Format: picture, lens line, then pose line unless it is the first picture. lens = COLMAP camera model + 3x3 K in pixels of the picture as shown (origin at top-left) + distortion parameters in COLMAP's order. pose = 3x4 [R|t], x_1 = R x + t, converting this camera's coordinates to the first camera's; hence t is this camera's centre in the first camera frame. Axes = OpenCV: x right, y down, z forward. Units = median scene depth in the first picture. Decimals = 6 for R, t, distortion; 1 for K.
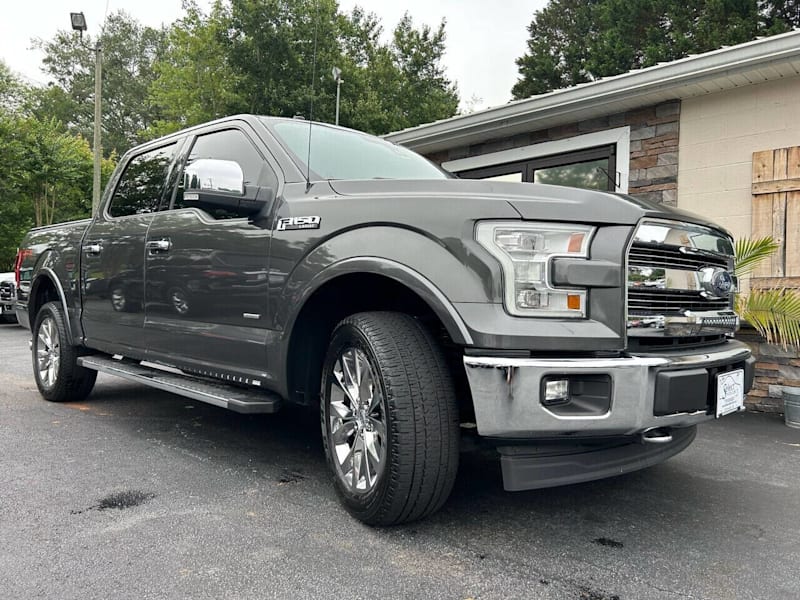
lens RADIAL K [[614.1, 0, 400.0], [0, 614.1, 300.0], [0, 0, 1]] dist [0.003771, 0.003483]
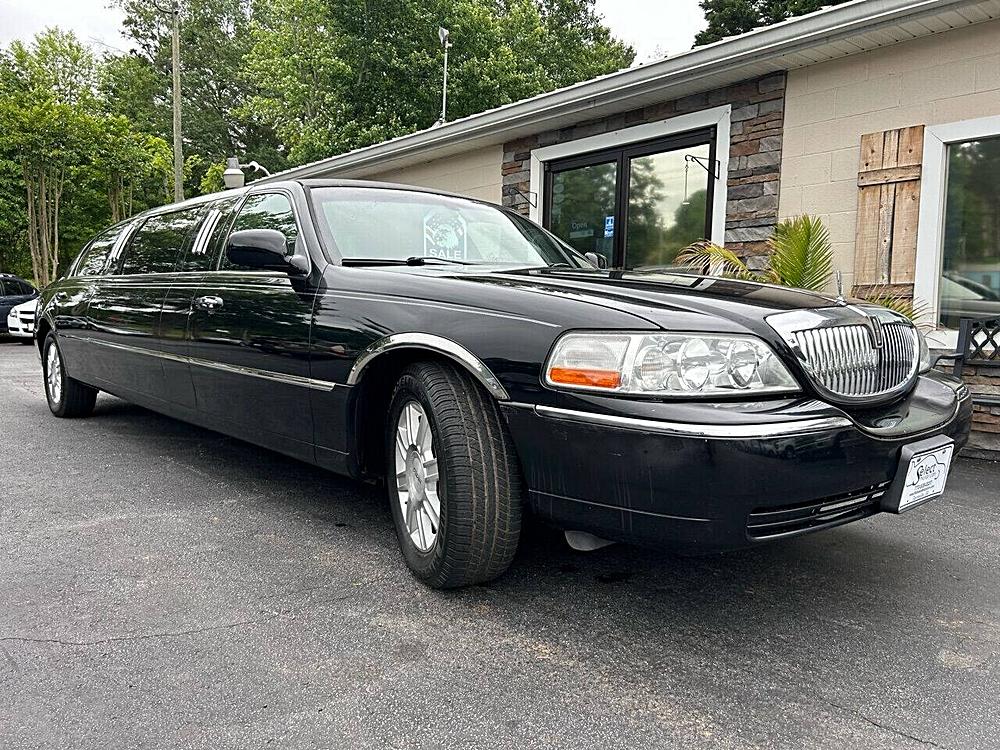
lens RADIAL K [[767.6, 0, 495.8], [0, 767.6, 374.6], [0, 0, 1]] dist [0.008463, -0.000150]
pose [[0.995574, 0.005205, -0.093833, 0.161460], [0.002131, 0.996958, 0.077913, 0.002659], [0.093953, -0.077768, 0.992535, -0.103927]]
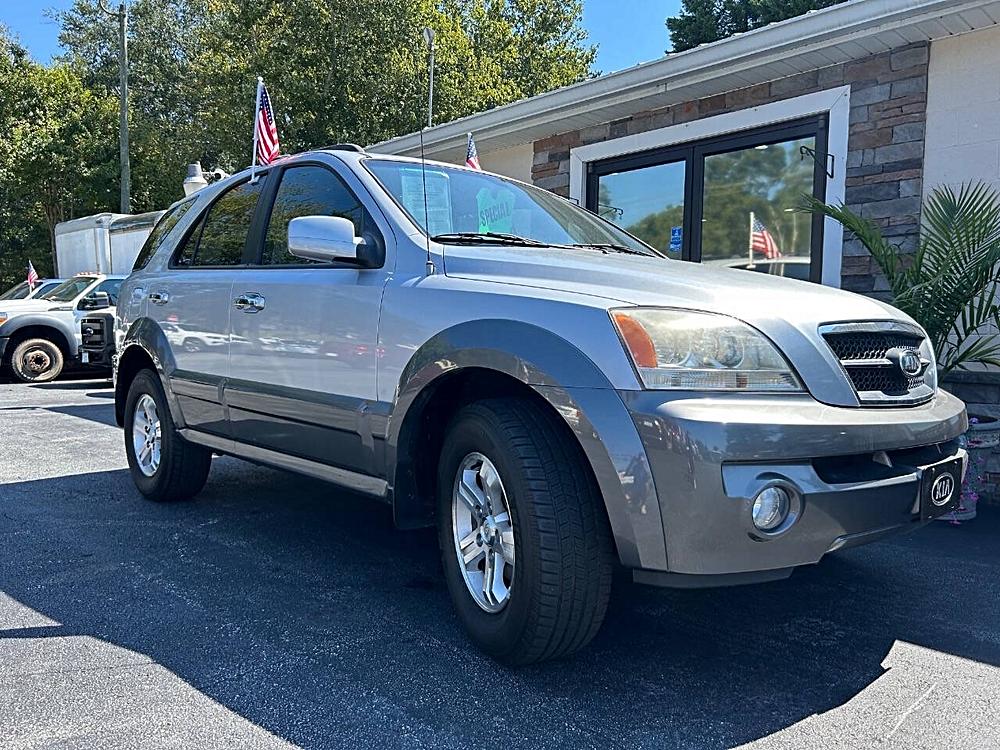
lens RADIAL K [[769.6, 0, 497.5], [0, 769.6, 376.1], [0, 0, 1]] dist [0.000475, 0.002136]
pose [[0.999564, -0.003934, -0.029266, 0.012319], [0.005330, 0.998844, 0.047774, -0.007448], [0.029044, -0.047909, 0.998429, 0.137755]]
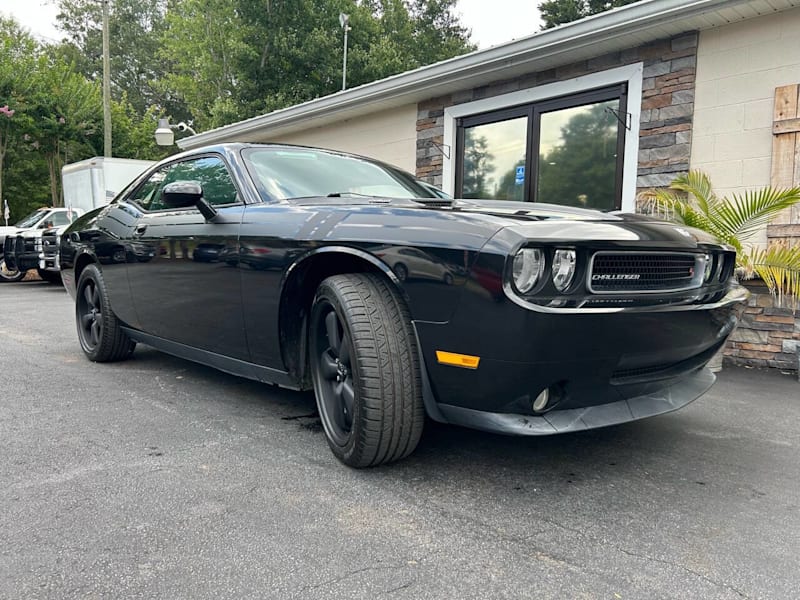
lens RADIAL K [[615.5, 0, 397.3], [0, 615.5, 300.8], [0, 0, 1]] dist [0.006193, -0.003865]
pose [[0.999333, 0.001604, -0.036484, 0.040879], [0.000792, 0.997847, 0.065583, 0.014916], [0.036511, -0.065568, 0.997180, 0.039737]]
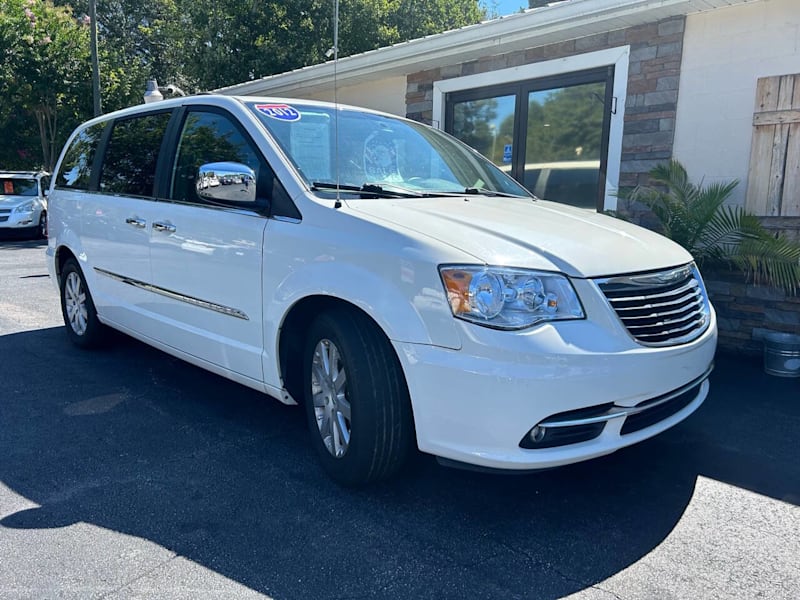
lens RADIAL K [[615.8, 0, 400.0], [0, 615.8, 300.0], [0, 0, 1]] dist [0.001899, 0.001767]
pose [[0.999520, 0.002320, -0.030879, 0.062132], [0.002398, 0.988397, 0.151873, -0.049109], [0.030874, -0.151874, 0.987918, 0.020617]]
